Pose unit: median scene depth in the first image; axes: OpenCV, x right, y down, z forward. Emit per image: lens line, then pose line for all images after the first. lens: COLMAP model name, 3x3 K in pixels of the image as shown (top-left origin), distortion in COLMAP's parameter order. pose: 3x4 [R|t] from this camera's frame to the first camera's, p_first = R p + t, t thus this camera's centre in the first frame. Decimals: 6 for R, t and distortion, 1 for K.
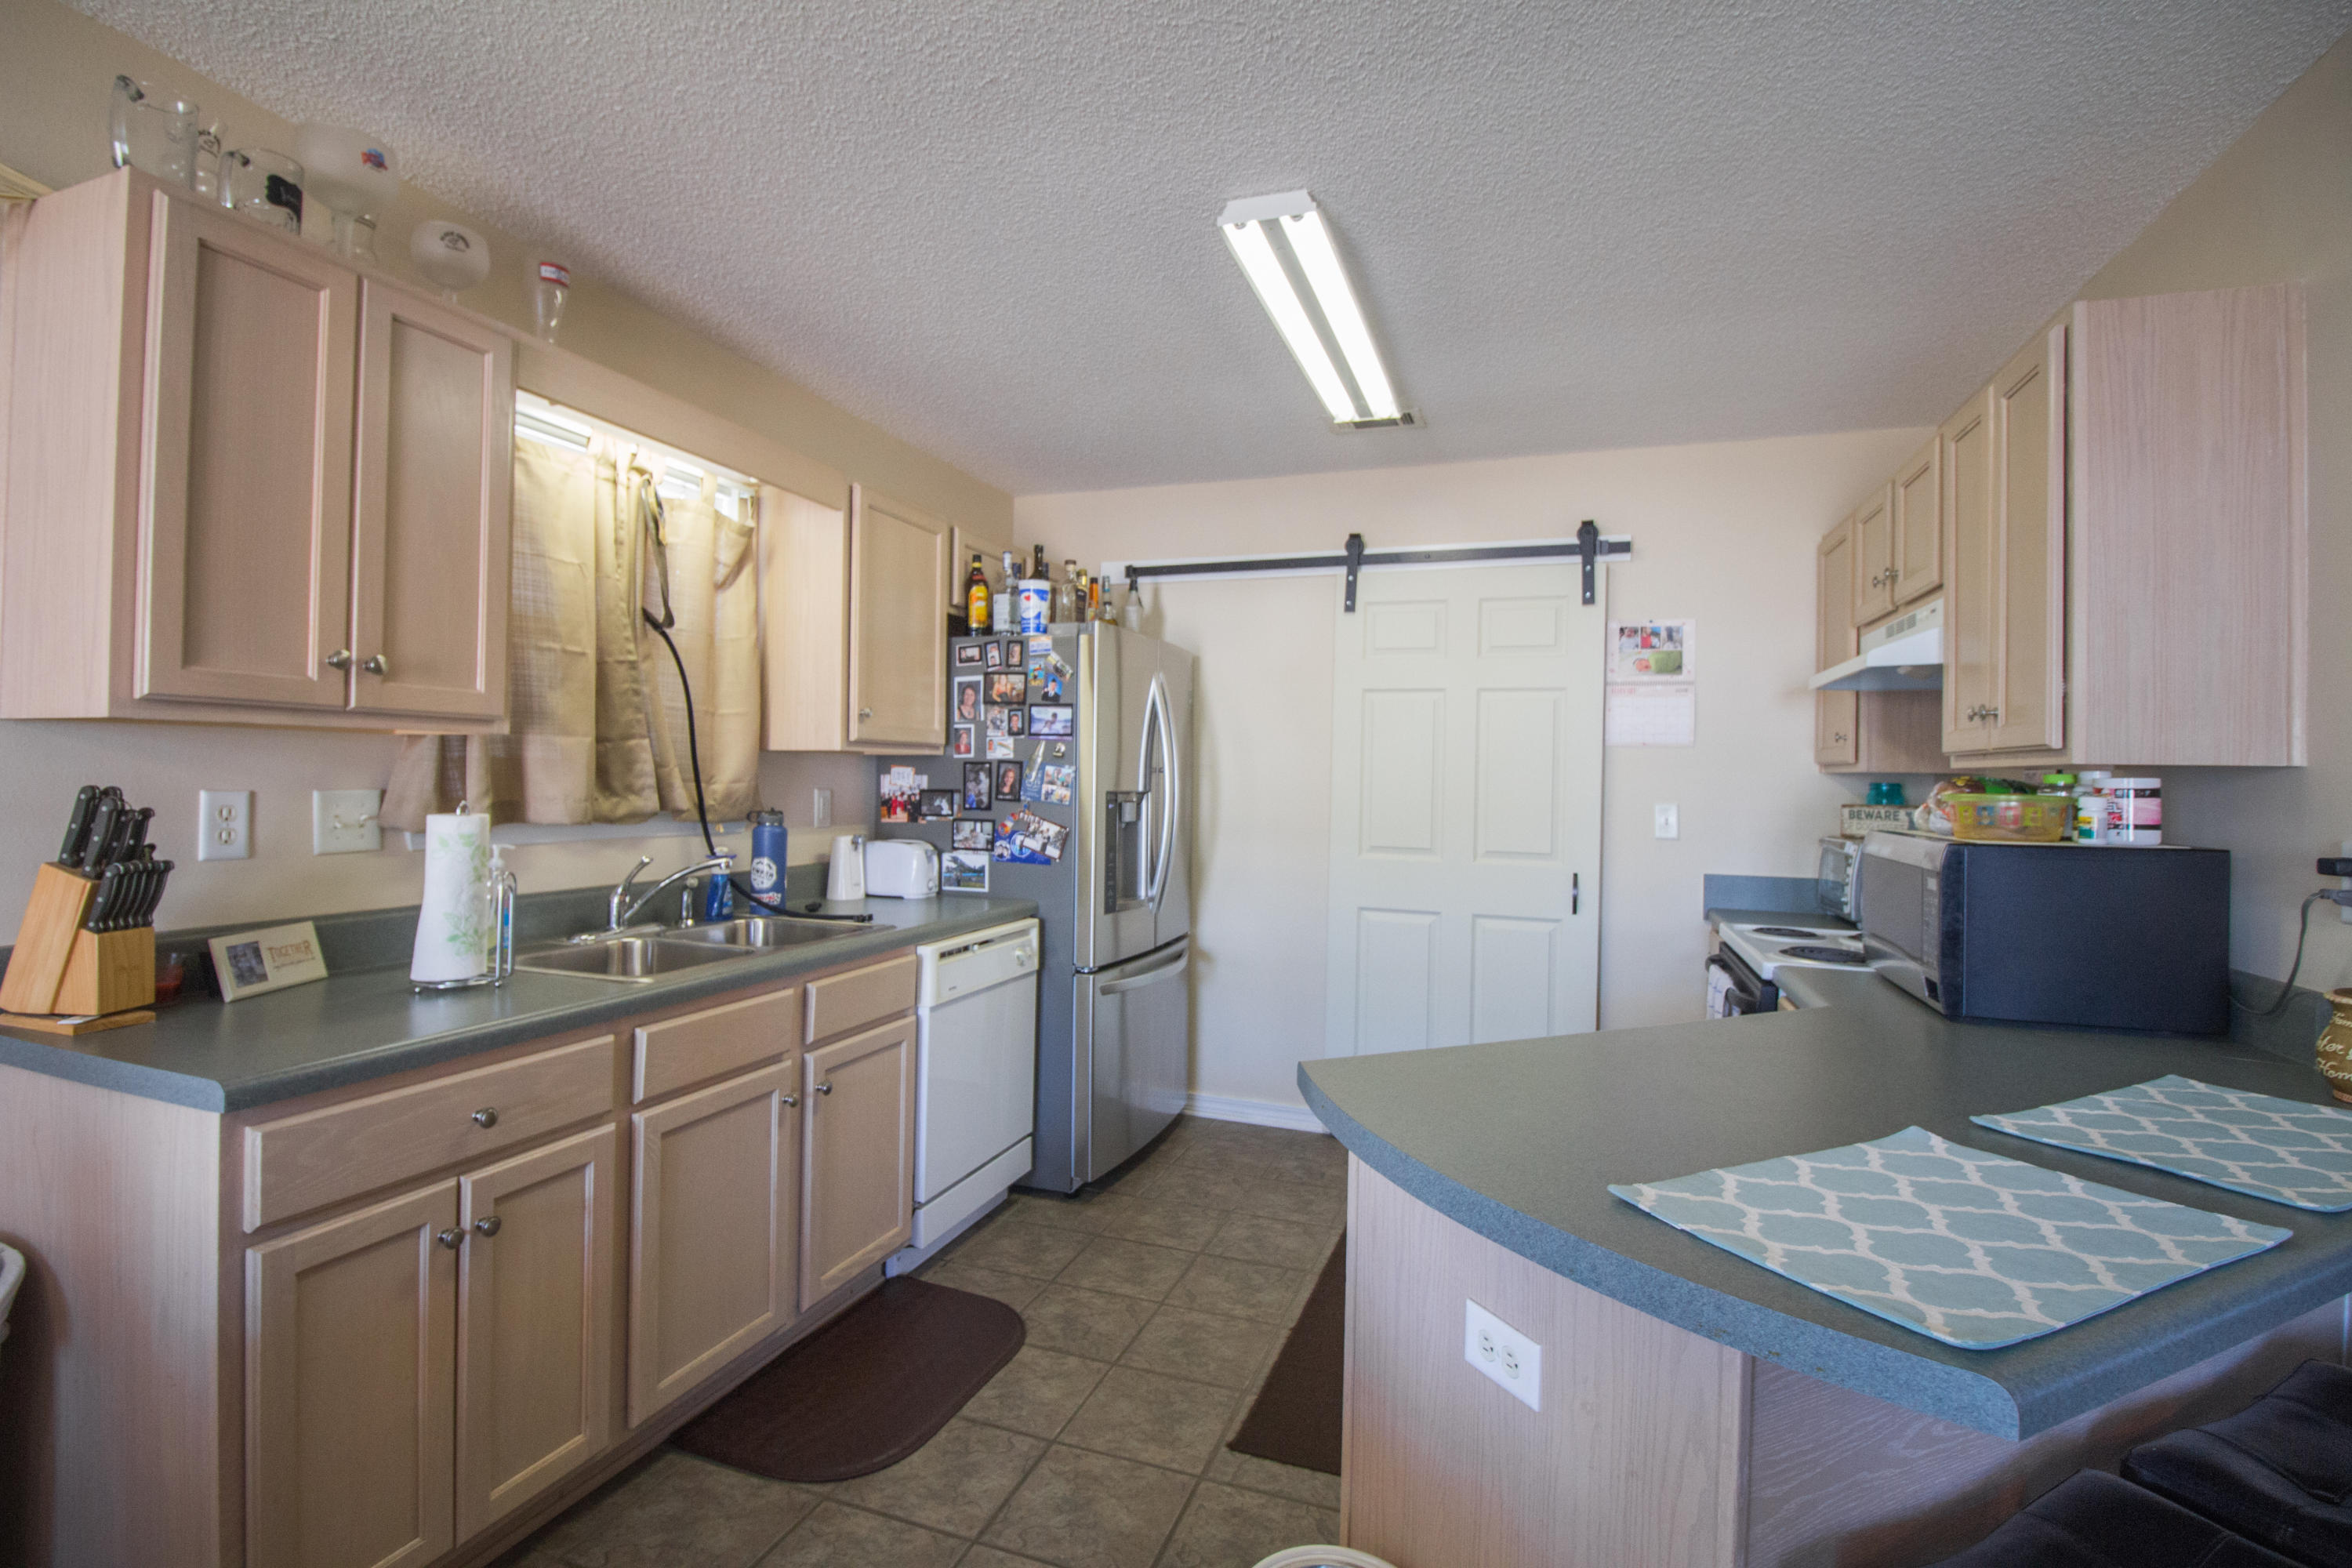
lens RADIAL K [[1093.8, 0, 1166.1], [0, 1093.8, 770.9], [0, 0, 1]] dist [0.001250, -0.013451]
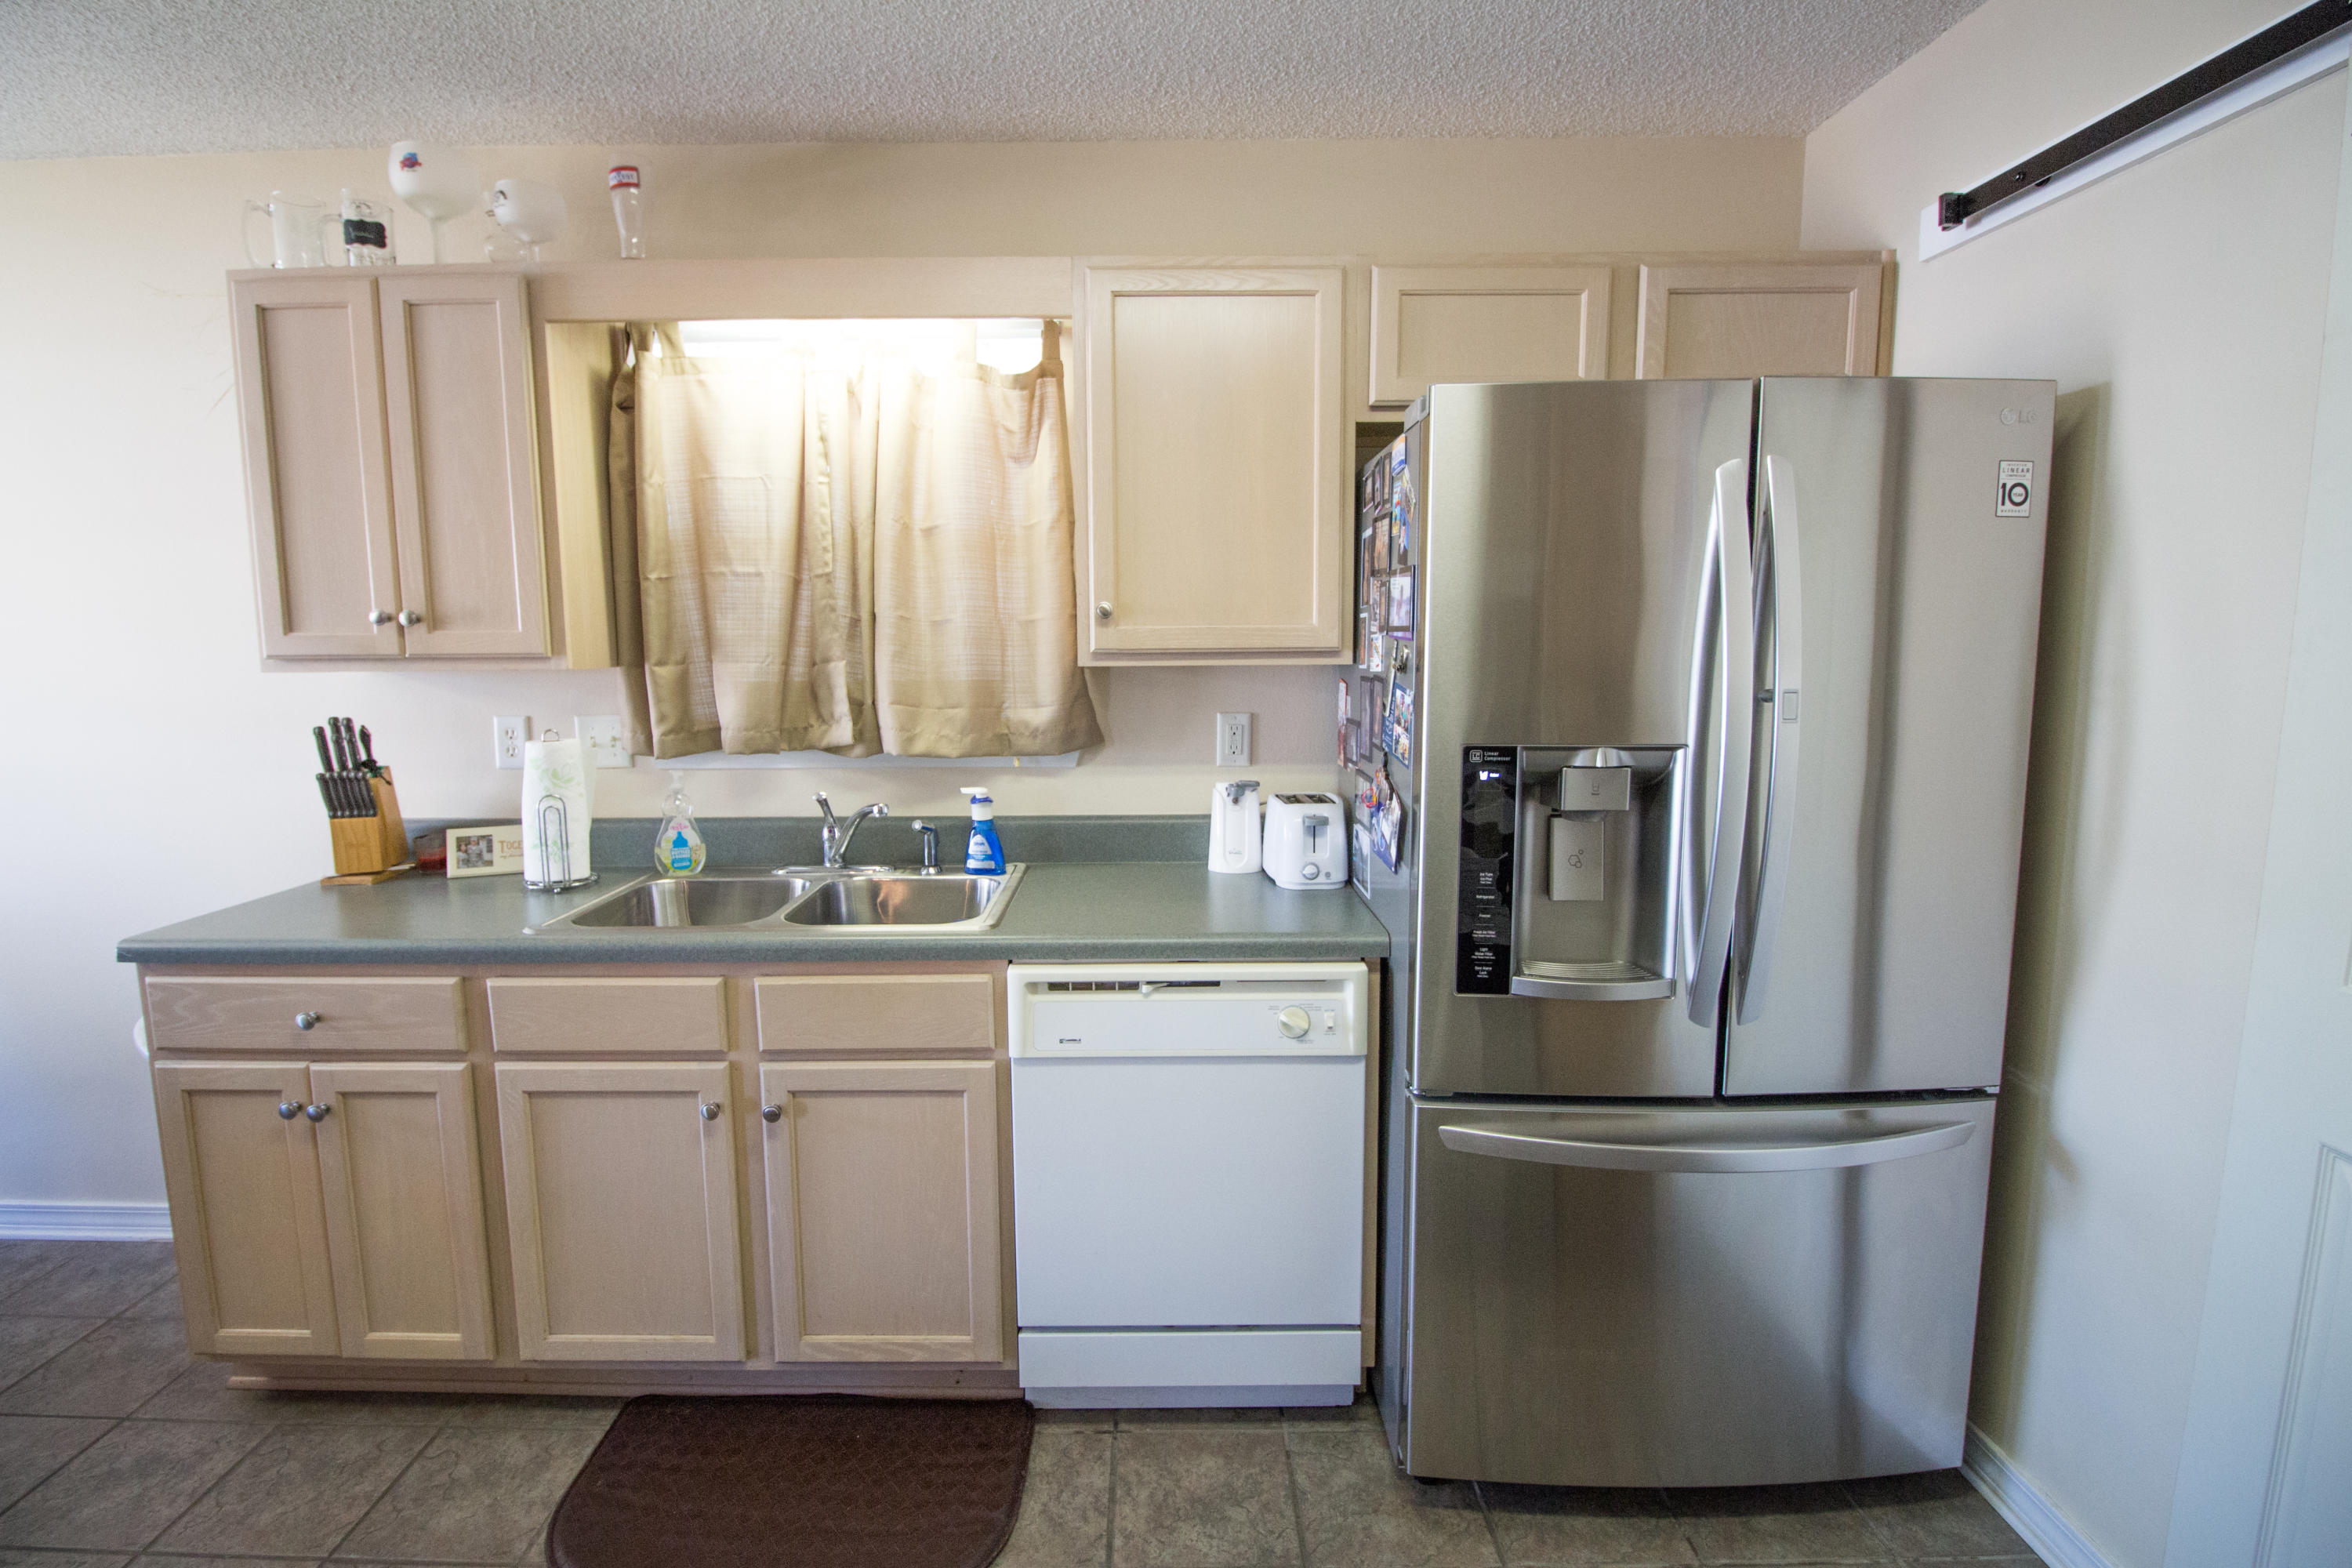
lens RADIAL K [[1118.9, 0, 1151.1], [0, 1118.9, 772.3], [0, 0, 1]] dist [0.001027, -0.013862]
pose [[0.335283, 0.095301, -0.937285, 0.436689], [0.018379, 0.994020, 0.107644, -0.029899], [0.941938, -0.053317, 0.331526, 0.857394]]
